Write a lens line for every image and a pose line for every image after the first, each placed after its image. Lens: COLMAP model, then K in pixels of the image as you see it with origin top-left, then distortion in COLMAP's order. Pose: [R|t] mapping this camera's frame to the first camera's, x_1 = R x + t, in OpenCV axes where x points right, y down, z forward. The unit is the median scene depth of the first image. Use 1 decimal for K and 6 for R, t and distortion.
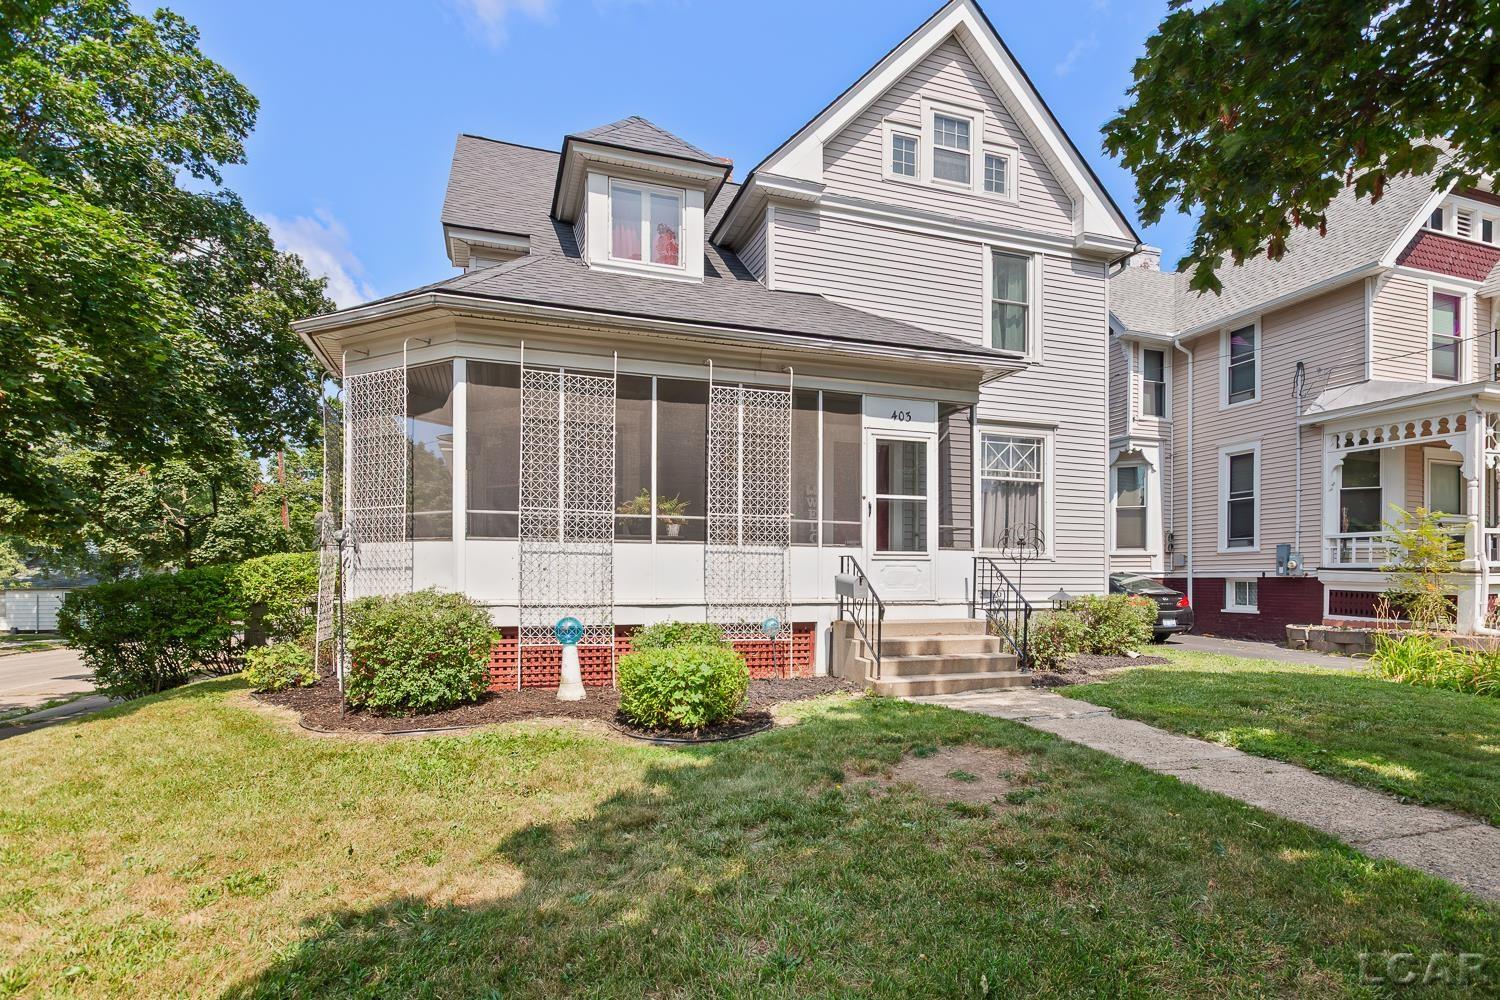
lens RADIAL K [[715.7, 0, 695.2], [0, 715.7, 581.9], [0, 0, 1]] dist [-0.002333, 0.000029]
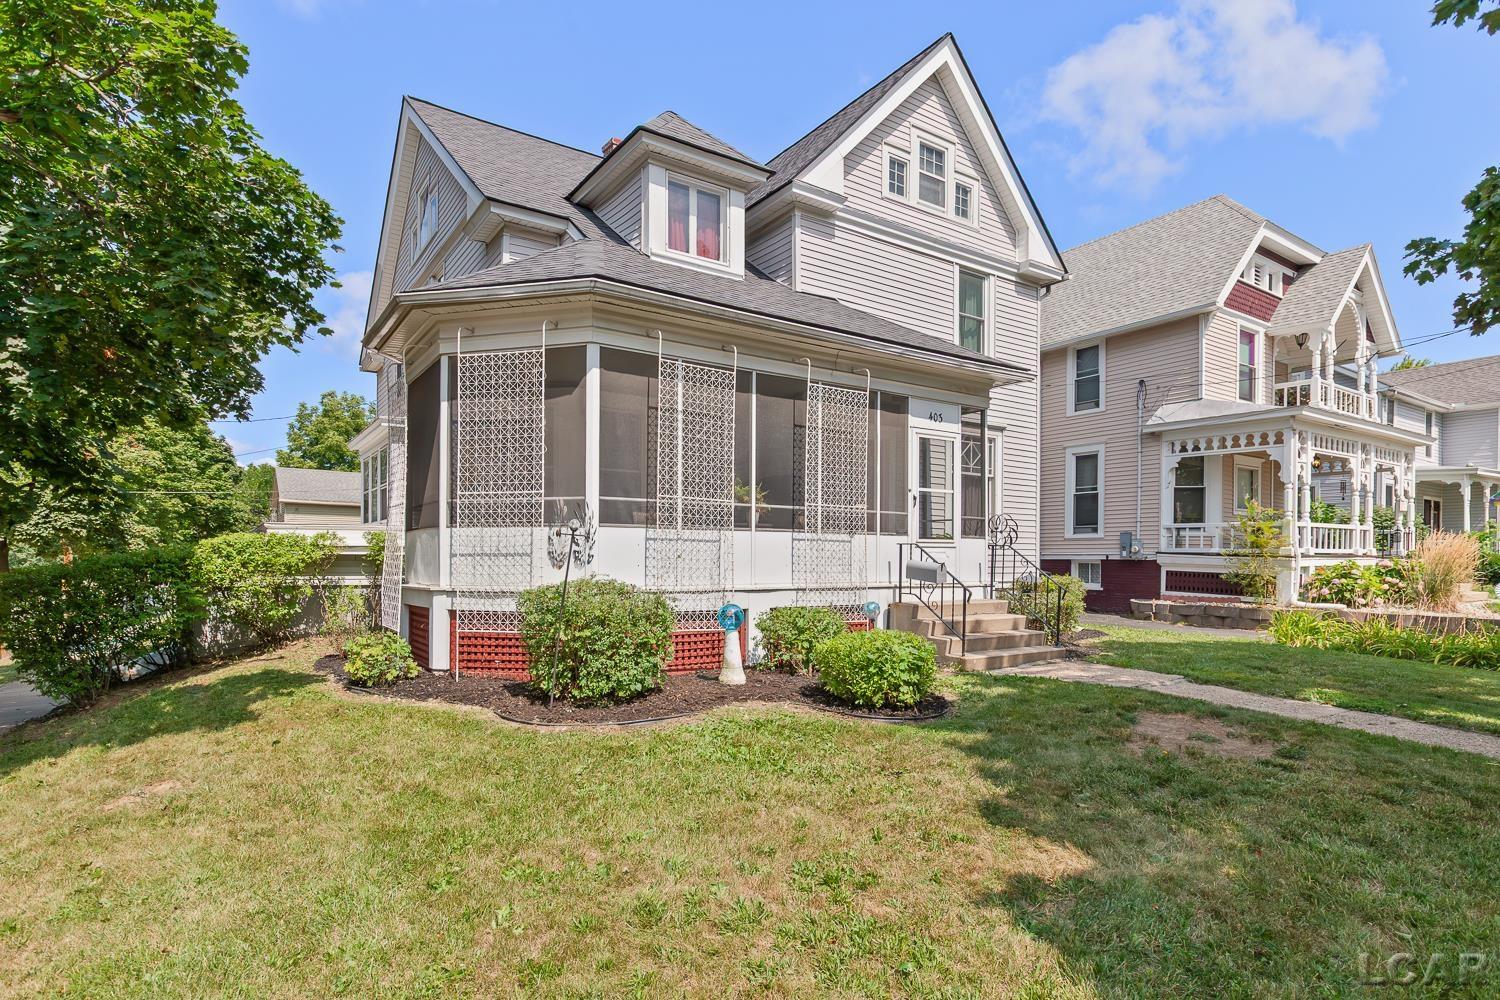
lens RADIAL K [[715.7, 0, 557.5], [0, 715.7, 559.5], [0, 0, 1]] dist [-0.002333, 0.000029]
pose [[0.980316, 0.000821, 0.197433, -0.469620], [-0.001529, 0.999993, 0.003433, -0.013329], [-0.197429, -0.003667, 0.980310, 0.028175]]
